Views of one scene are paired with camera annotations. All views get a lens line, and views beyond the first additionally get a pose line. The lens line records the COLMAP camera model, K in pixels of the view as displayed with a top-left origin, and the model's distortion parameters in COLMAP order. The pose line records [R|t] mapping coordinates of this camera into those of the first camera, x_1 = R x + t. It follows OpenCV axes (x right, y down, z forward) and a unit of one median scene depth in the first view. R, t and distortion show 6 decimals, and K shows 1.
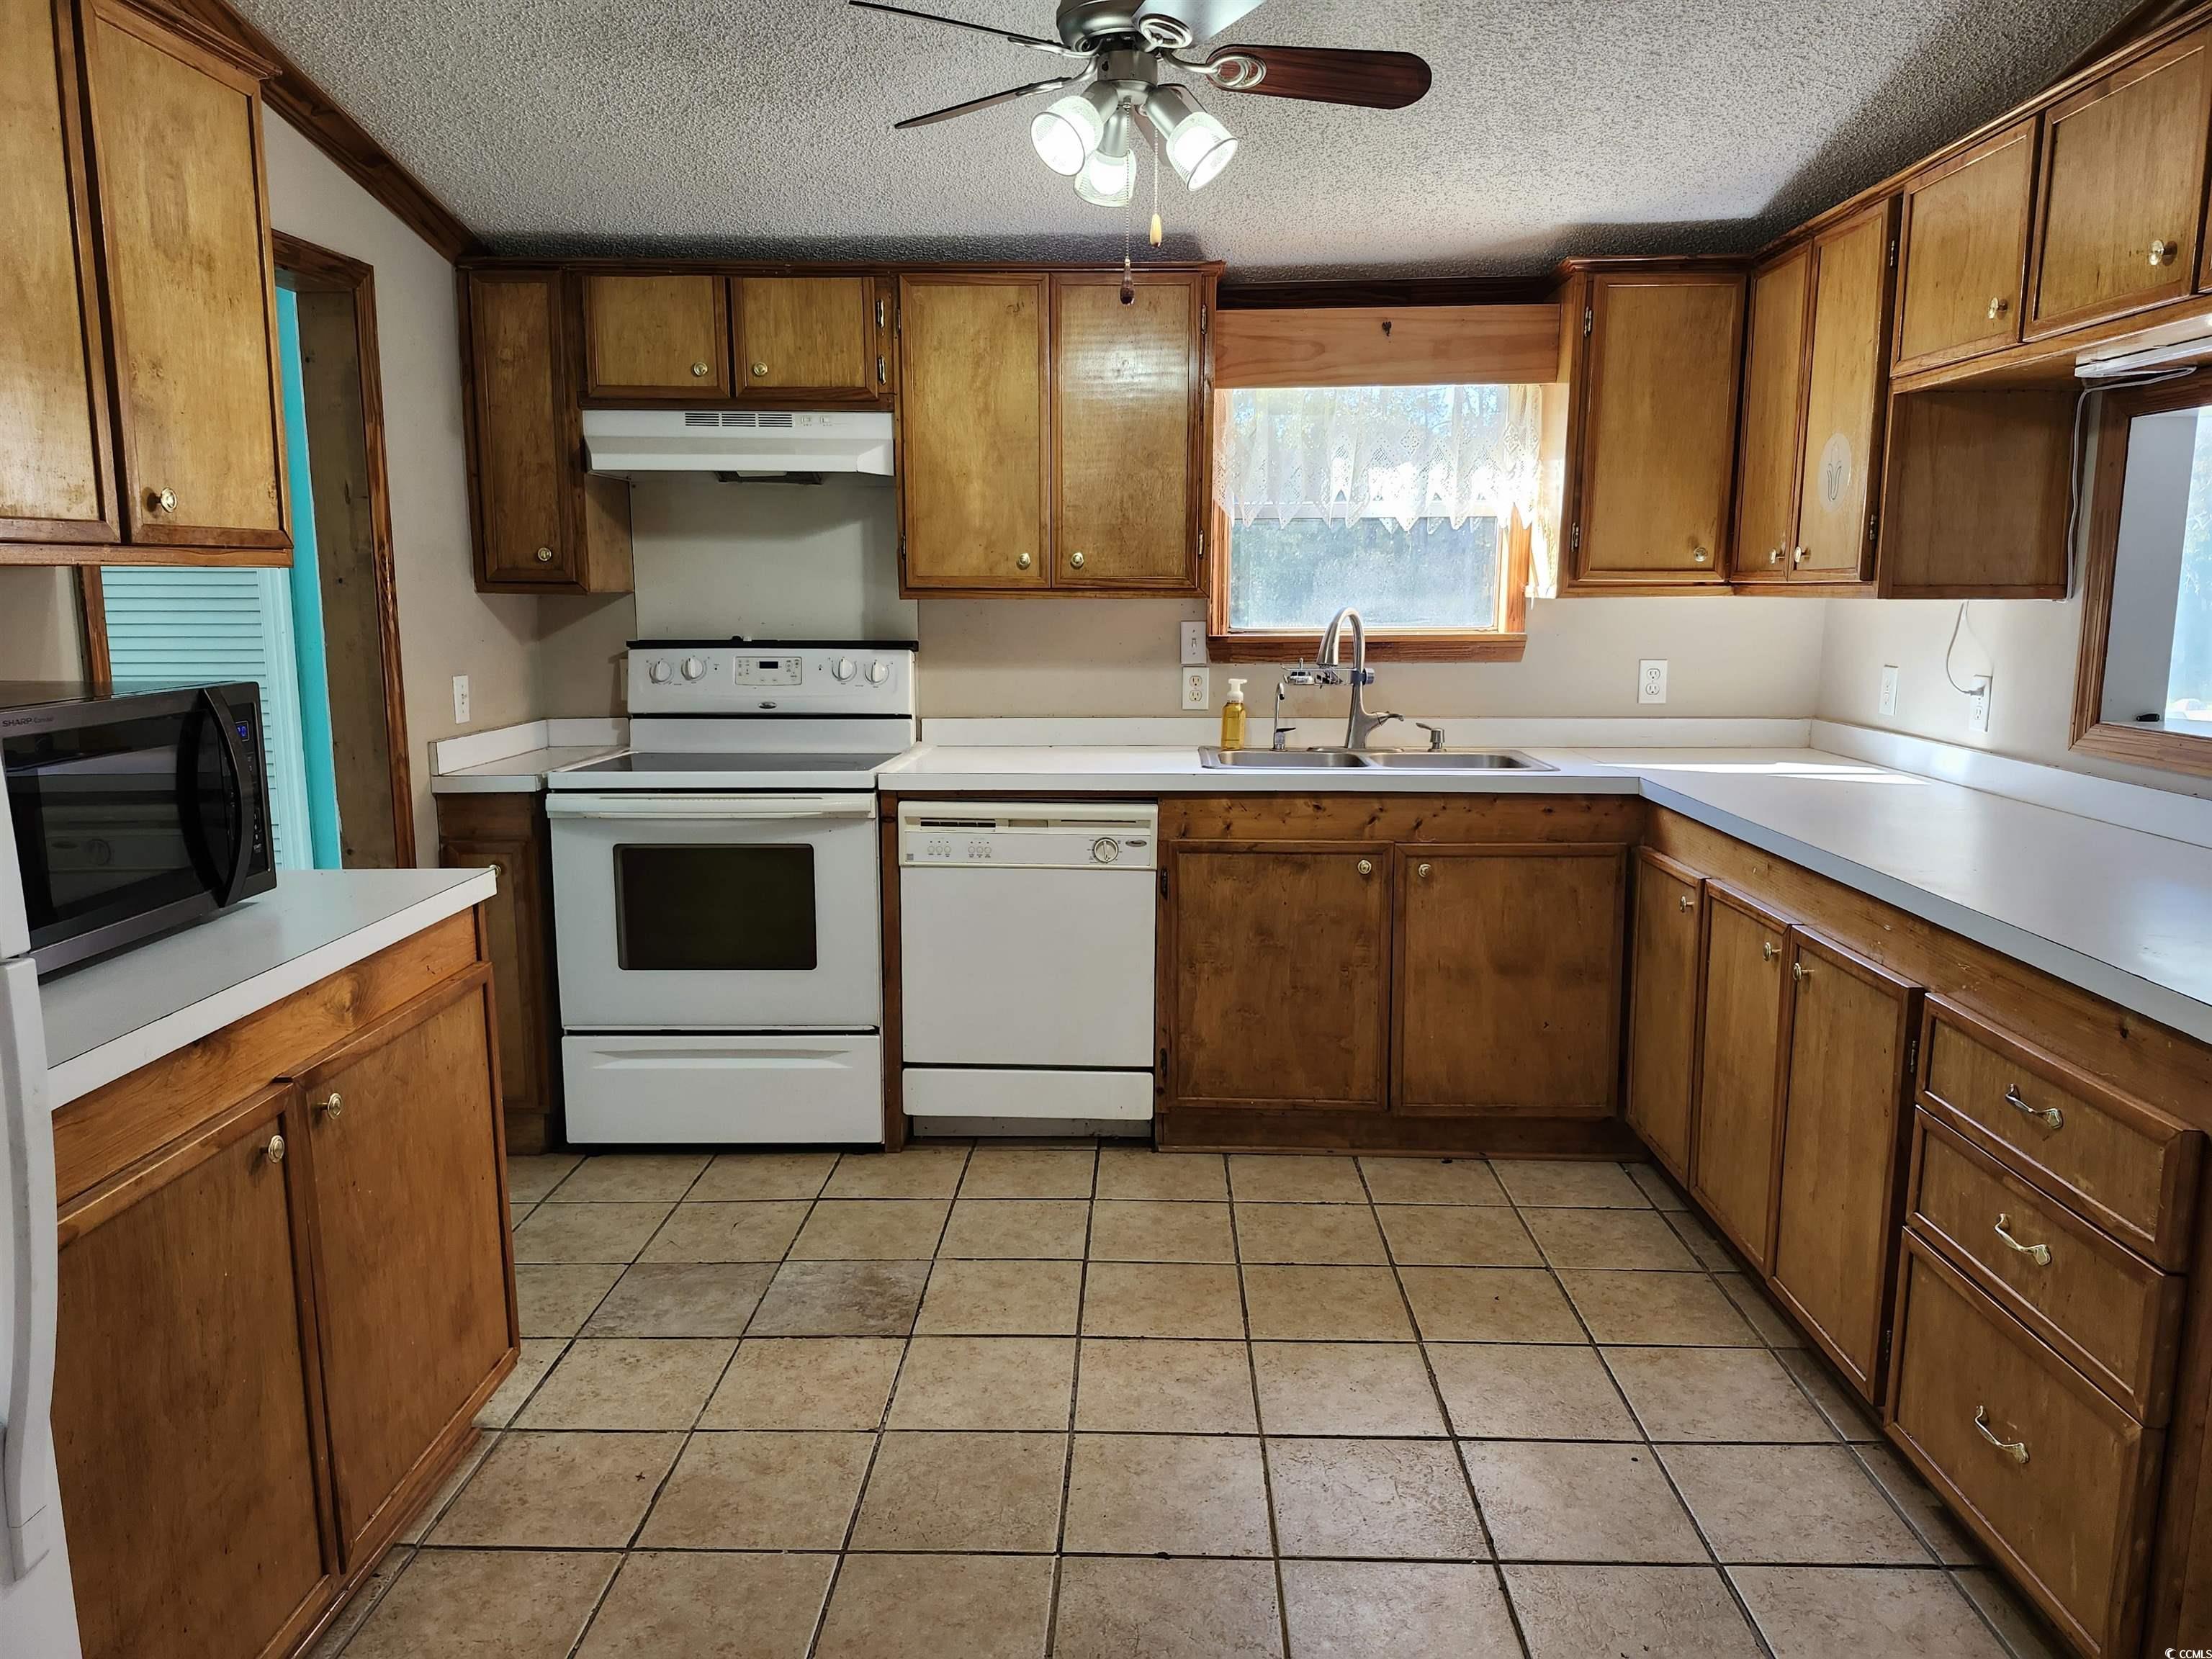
lens RADIAL K [[1561.9, 0, 1111.2], [0, 1561.9, 842.8], [0, 0, 1]] dist [0.052815, -0.014272]
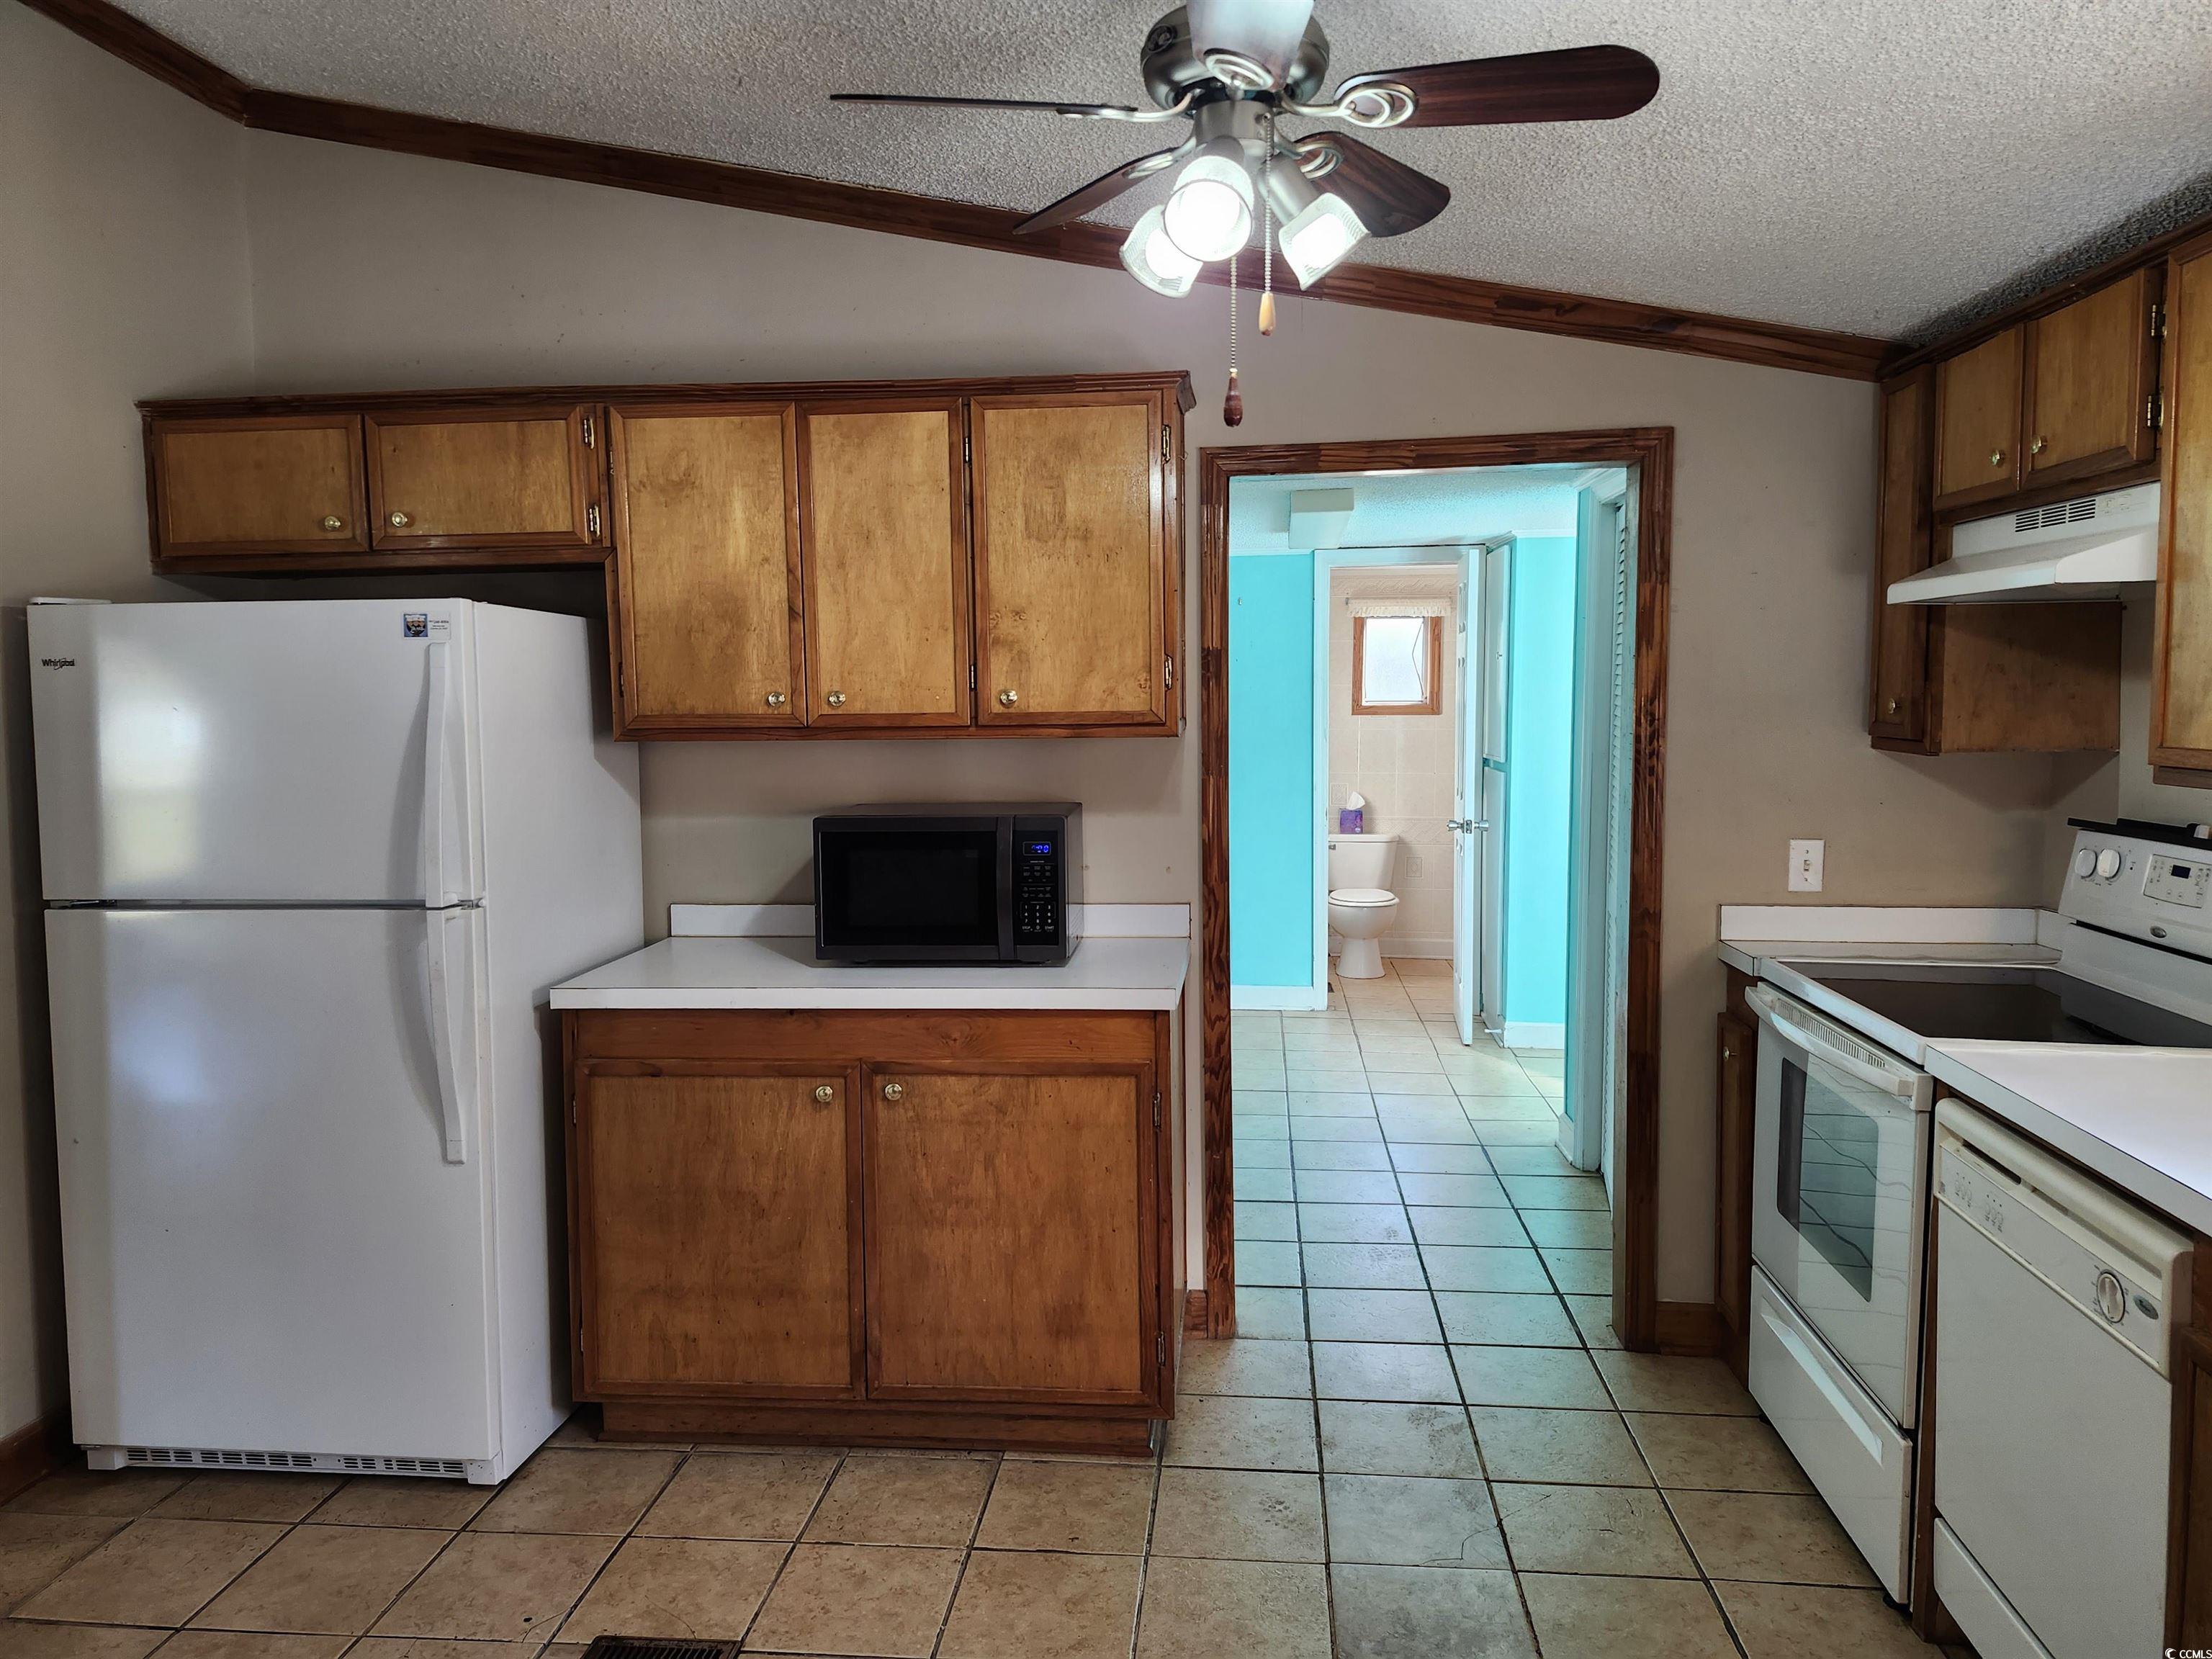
lens RADIAL K [[1561.9, 0, 1104.2], [0, 1561.9, 807.7], [0, 0, 1]] dist [0.052815, -0.014272]
pose [[-0.078794, 0.079648, -0.993704, 0.778140], [-0.155257, 0.983660, 0.091154, -0.218459], [0.984727, 0.161462, -0.065140, 1.007894]]
